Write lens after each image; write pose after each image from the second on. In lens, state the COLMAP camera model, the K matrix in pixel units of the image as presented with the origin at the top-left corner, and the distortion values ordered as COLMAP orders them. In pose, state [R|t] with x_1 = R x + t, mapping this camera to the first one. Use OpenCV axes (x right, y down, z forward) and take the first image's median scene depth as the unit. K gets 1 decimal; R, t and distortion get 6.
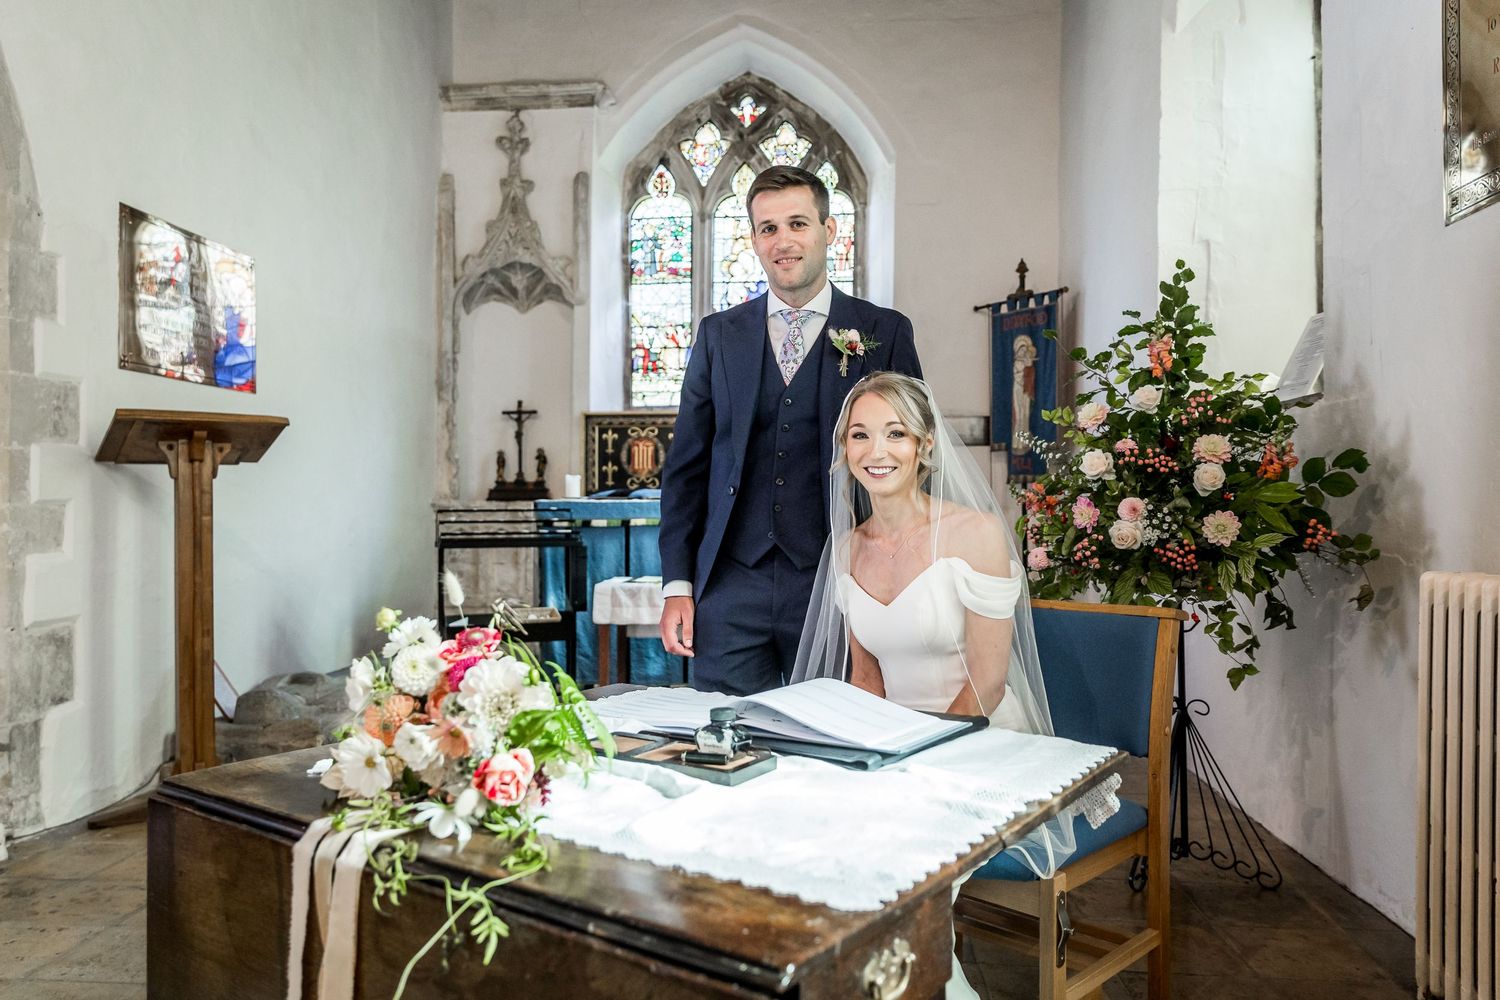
lens RADIAL K [[1122.5, 0, 750.1], [0, 1122.5, 536.3], [0, 0, 1]] dist [0.007362, -0.001555]
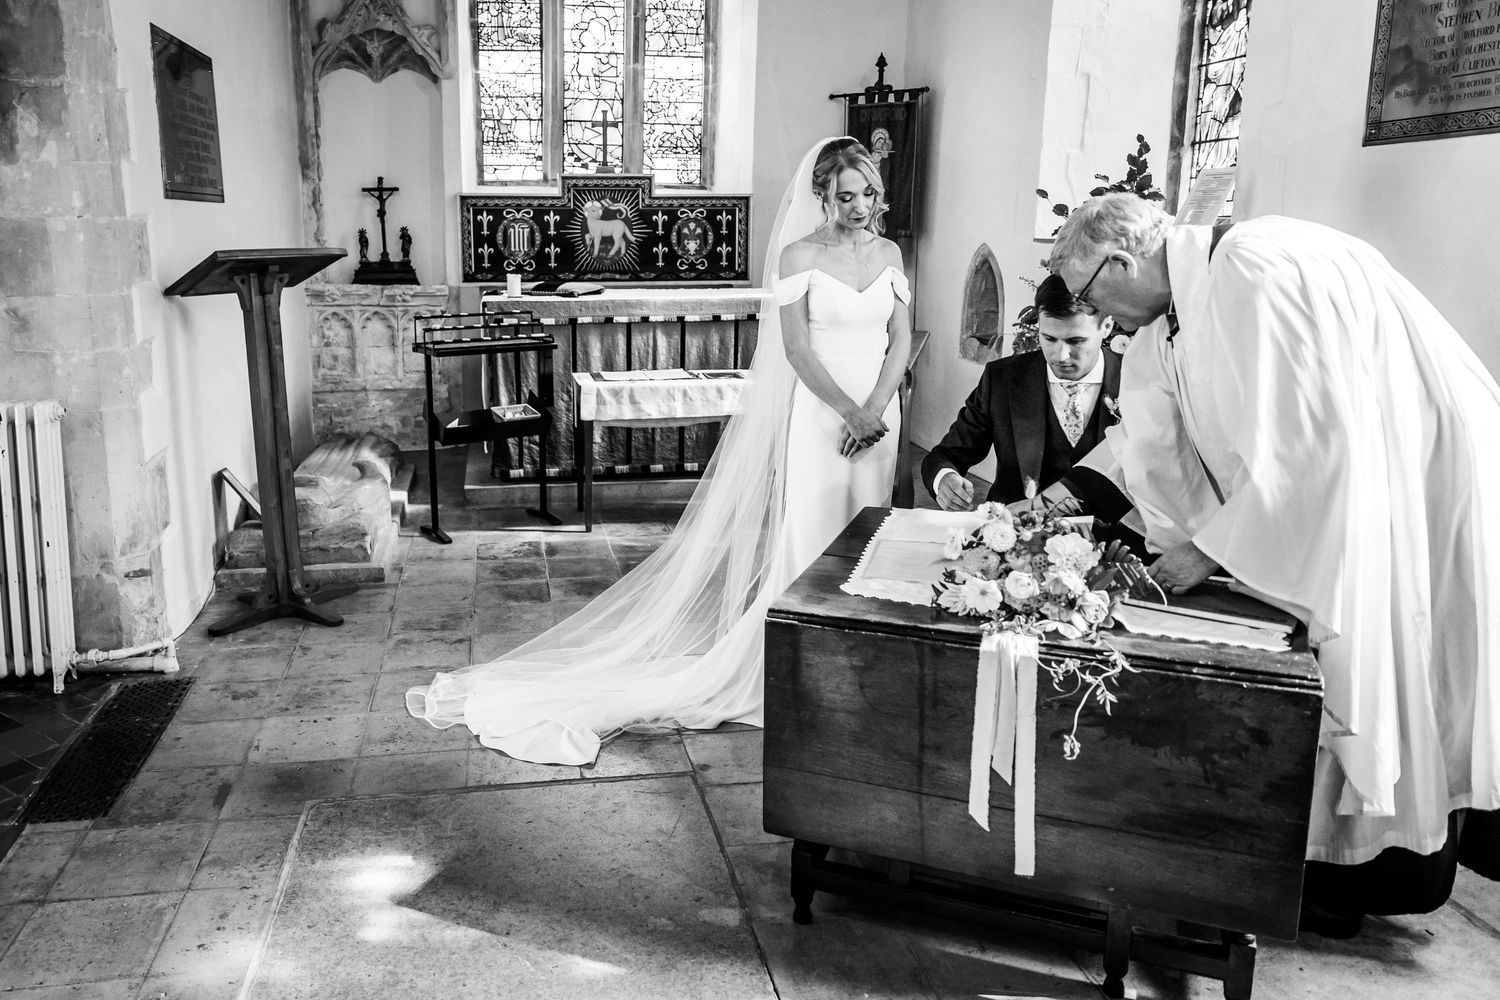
lens RADIAL K [[1122.5, 0, 750.1], [0, 1122.5, 536.3], [0, 0, 1]] dist [0.007362, -0.001555]
pose [[0.965183, -0.067362, 0.252753, -0.170592], [0.006850, 0.972450, 0.233012, -0.044543], [-0.261486, -0.223168, 0.939053, -0.078441]]
